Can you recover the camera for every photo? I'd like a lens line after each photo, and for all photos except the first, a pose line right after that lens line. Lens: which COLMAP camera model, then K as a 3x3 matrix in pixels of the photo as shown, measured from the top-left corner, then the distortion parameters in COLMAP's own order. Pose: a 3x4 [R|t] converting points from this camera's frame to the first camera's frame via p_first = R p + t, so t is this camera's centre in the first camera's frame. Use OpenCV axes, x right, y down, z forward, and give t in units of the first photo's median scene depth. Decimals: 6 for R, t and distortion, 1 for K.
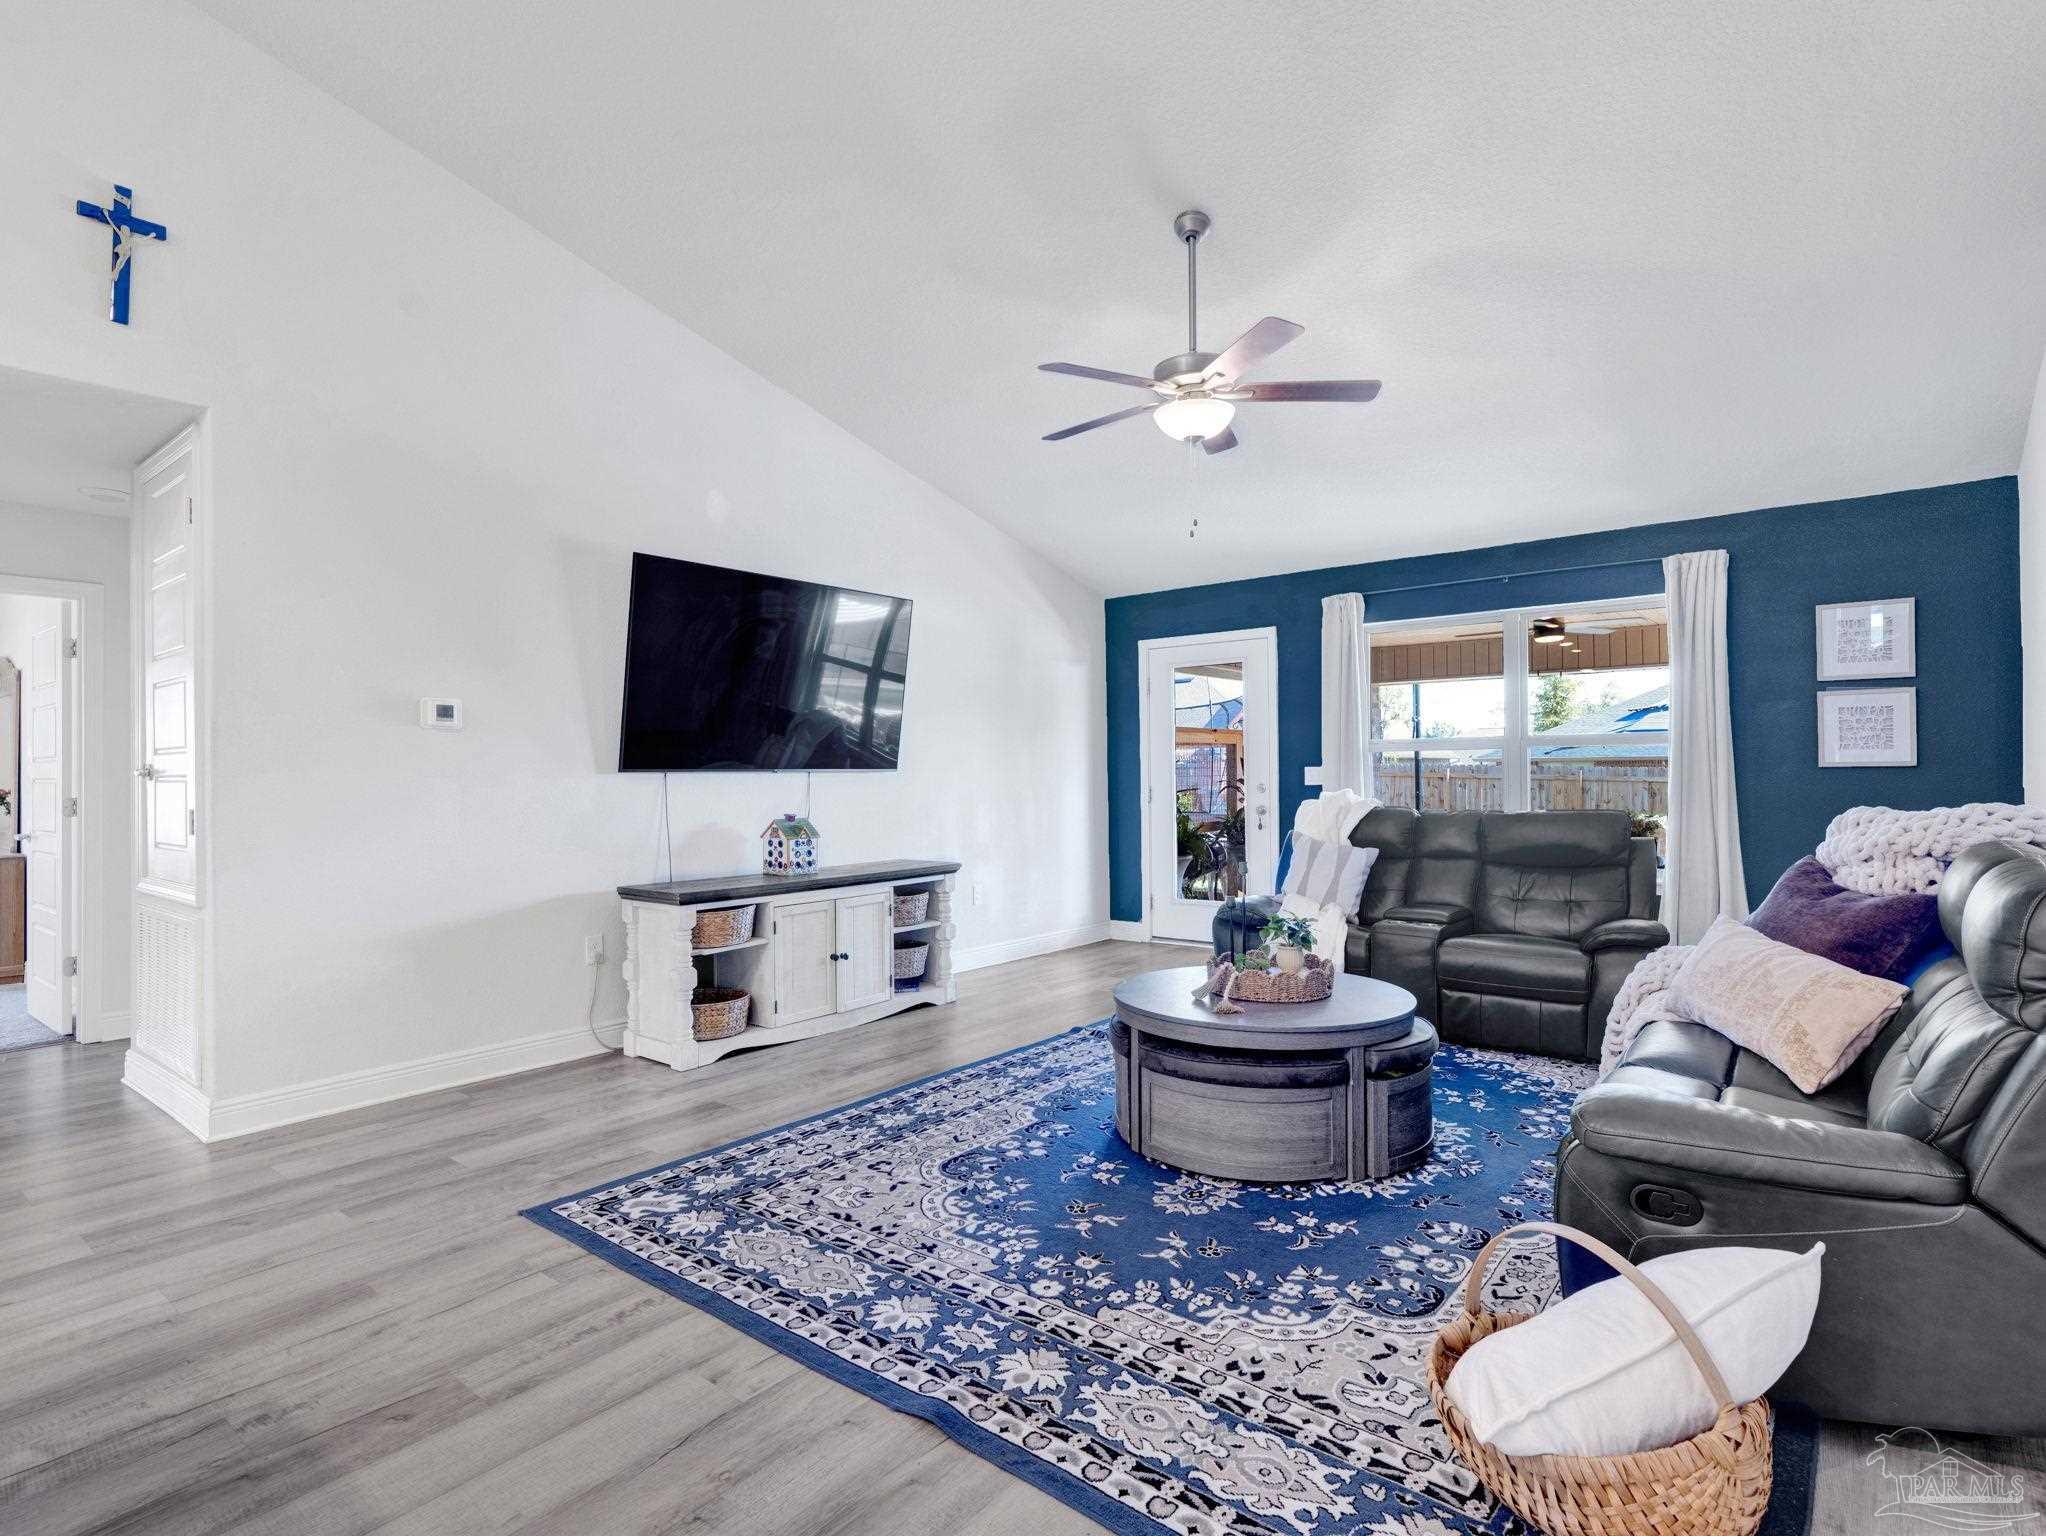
lens RADIAL K [[1050.5, 0, 1025.2], [0, 1050.5, 769.7], [0, 0, 1]] dist [-0.009051, 0.000057]
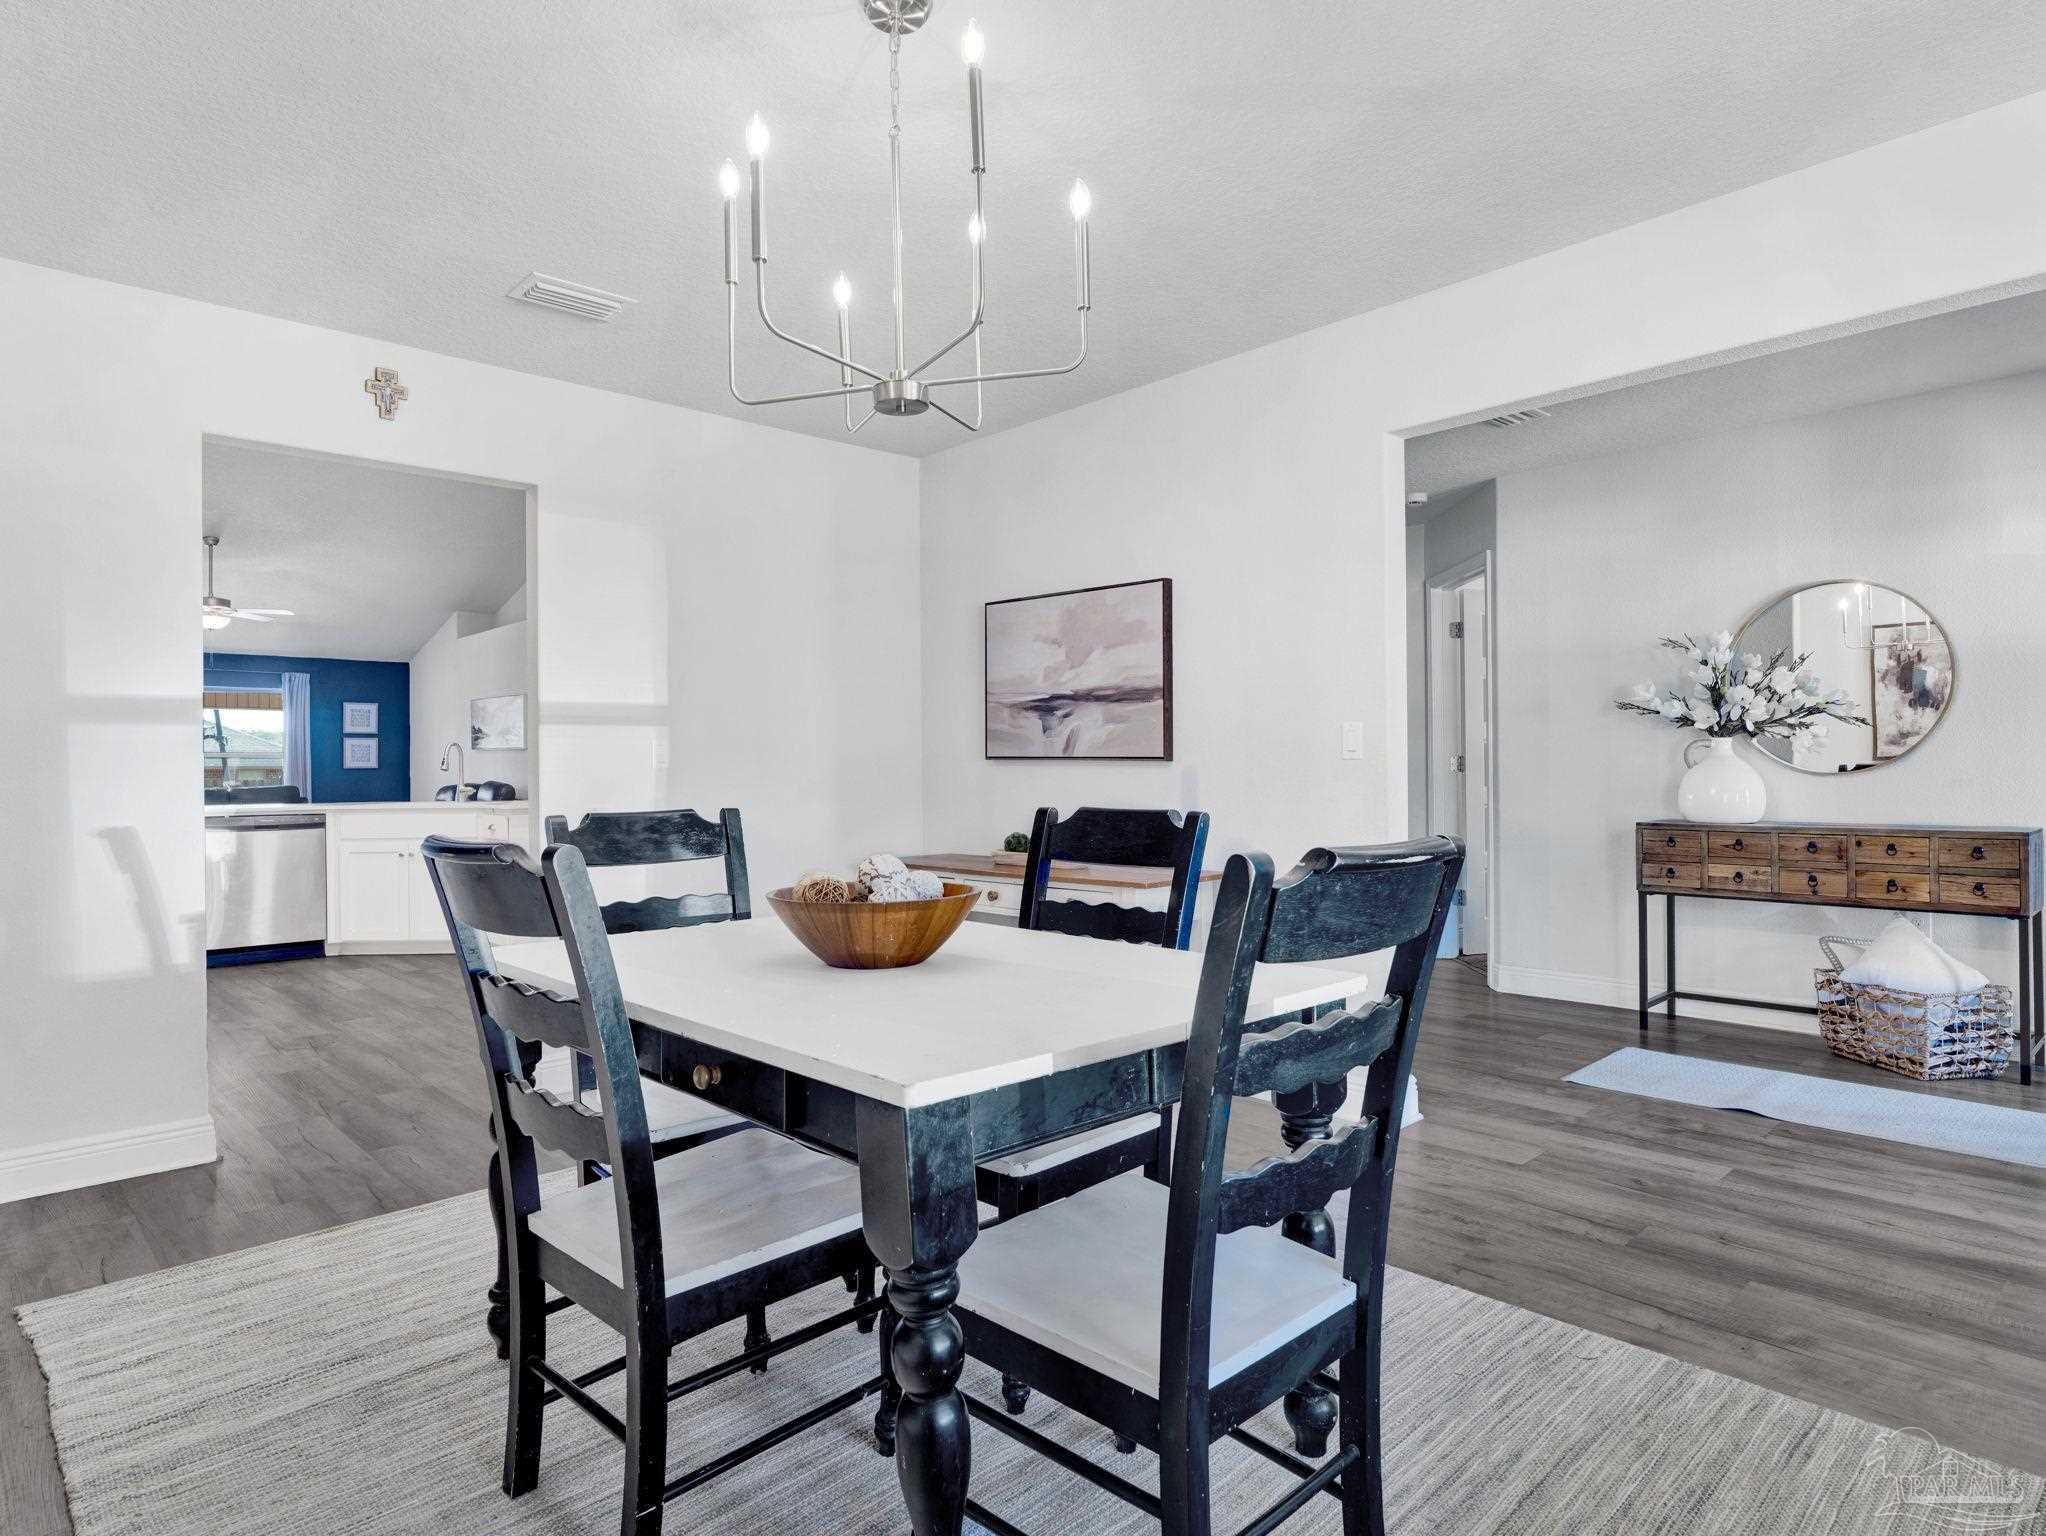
lens RADIAL K [[1153.8, 0, 1023.0], [0, 1153.8, 768.0], [0, 0, 1]] dist [-0.014765, 0.000043]
pose [[0.129918, 0.011886, 0.991453, -2.648109], [0.003601, 0.999916, -0.012460, 0.055598], [-0.991518, 0.005189, 0.129865, -1.434918]]
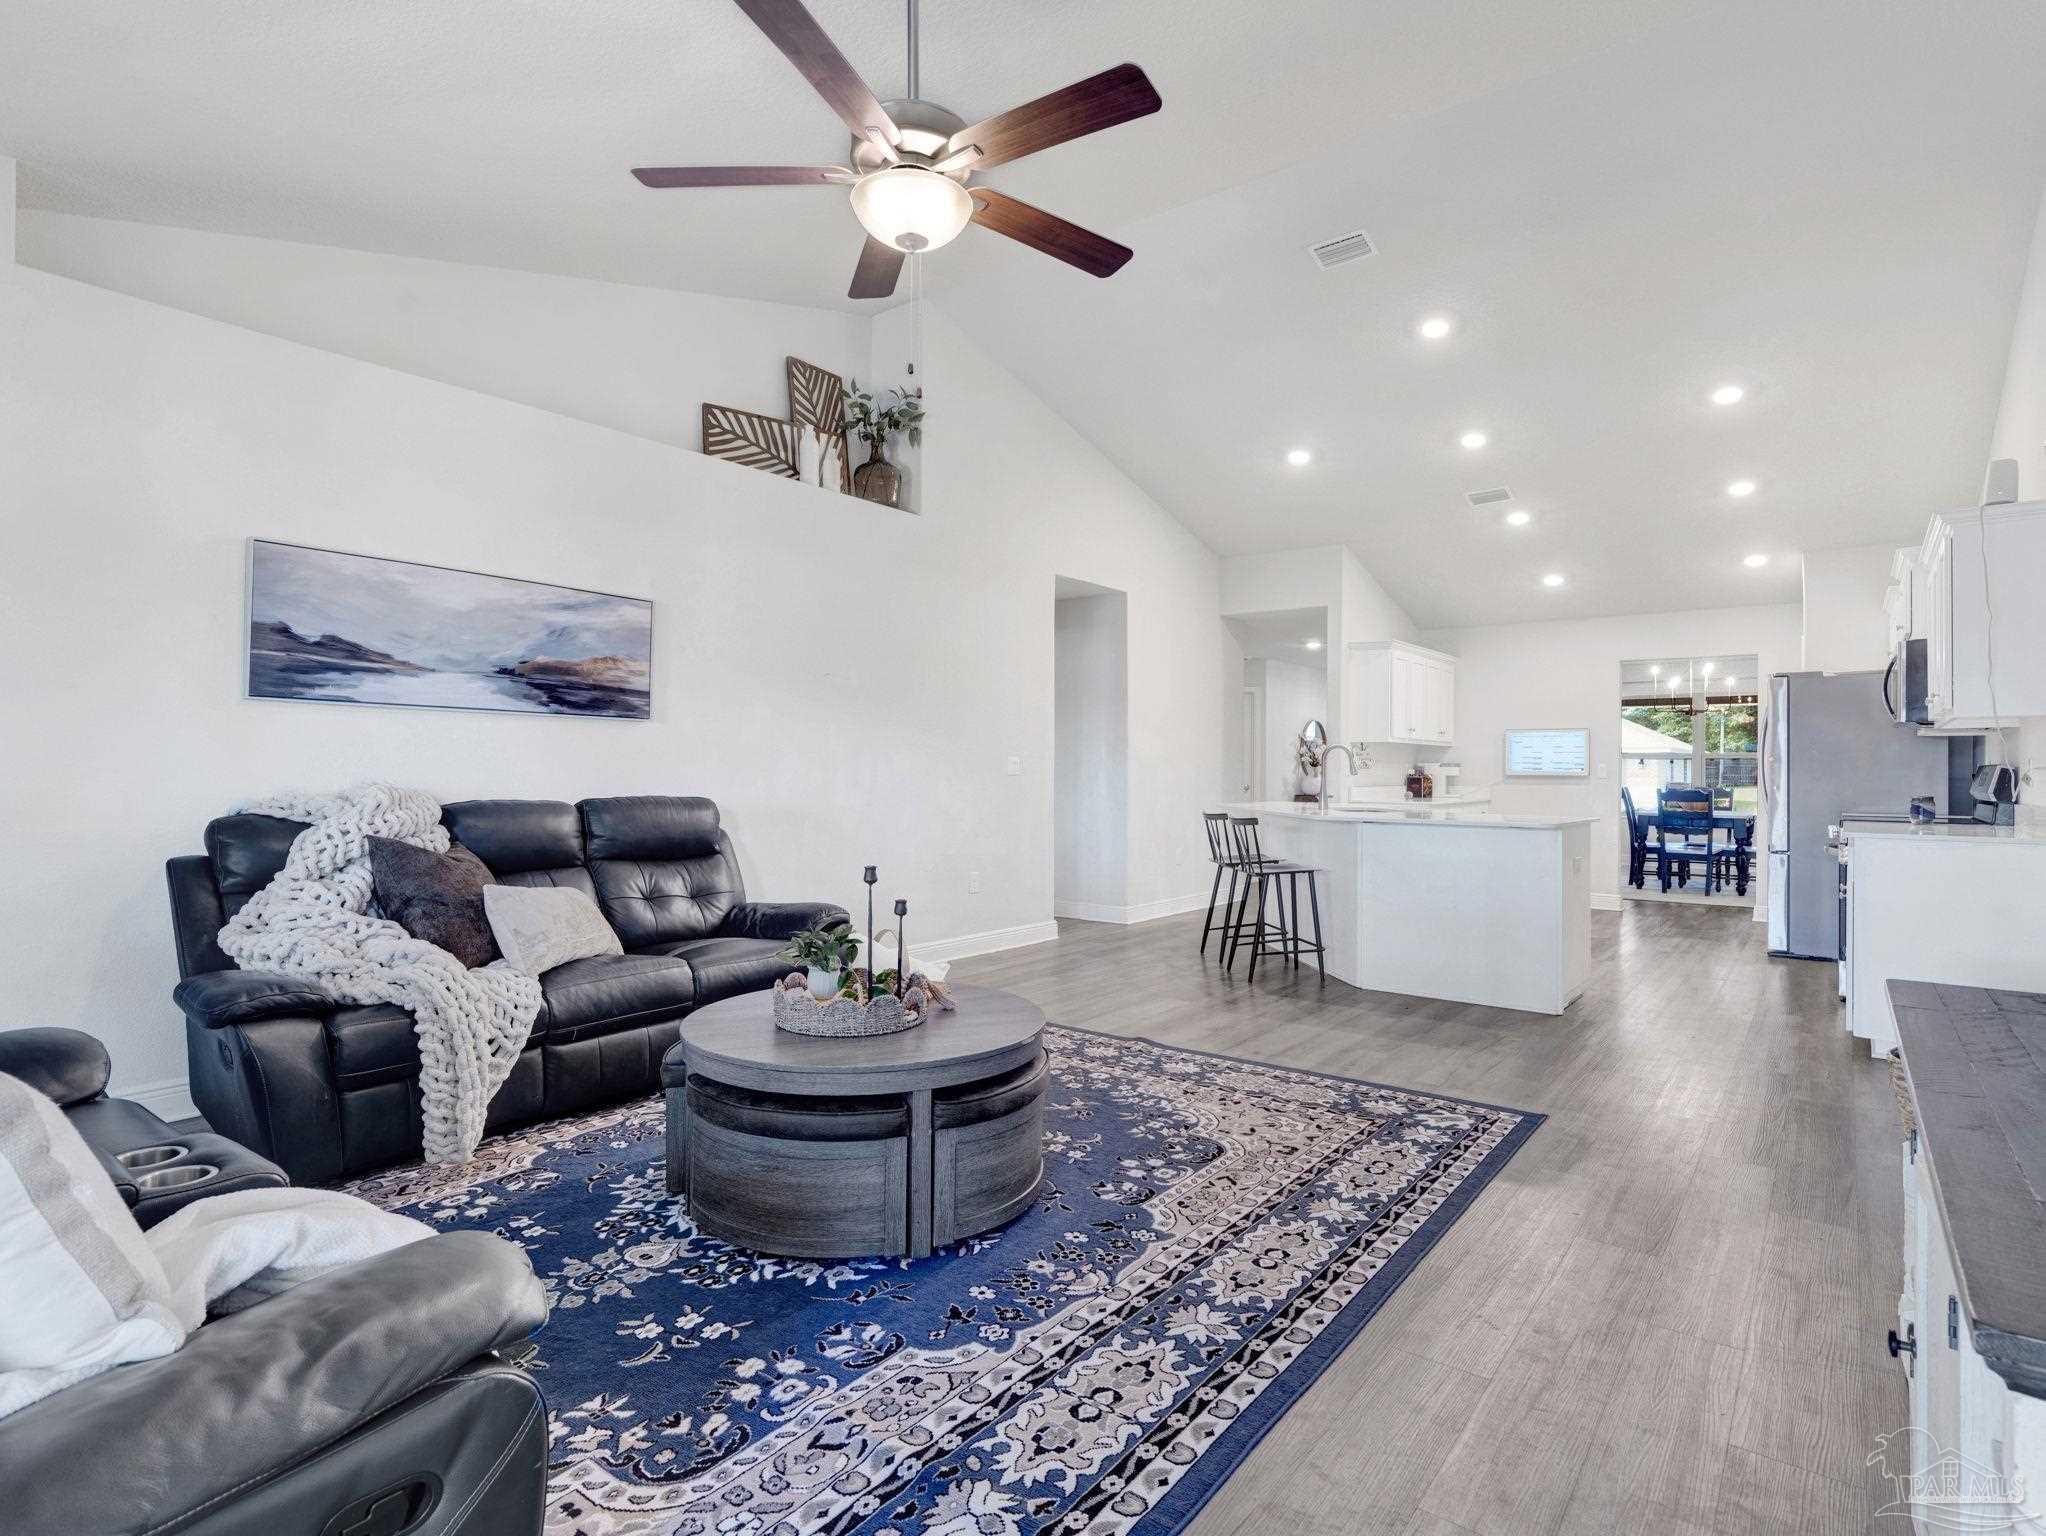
lens RADIAL K [[1060.0, 0, 1026.5], [0, 1060.0, 774.6], [0, 0, 1]] dist [-0.007322, -0.000158]
pose [[-0.999787, 0.004431, -0.020170, 0.125012], [0.004372, 0.999986, 0.002981, 0.021720], [0.020183, 0.002892, -0.999792, 2.002673]]
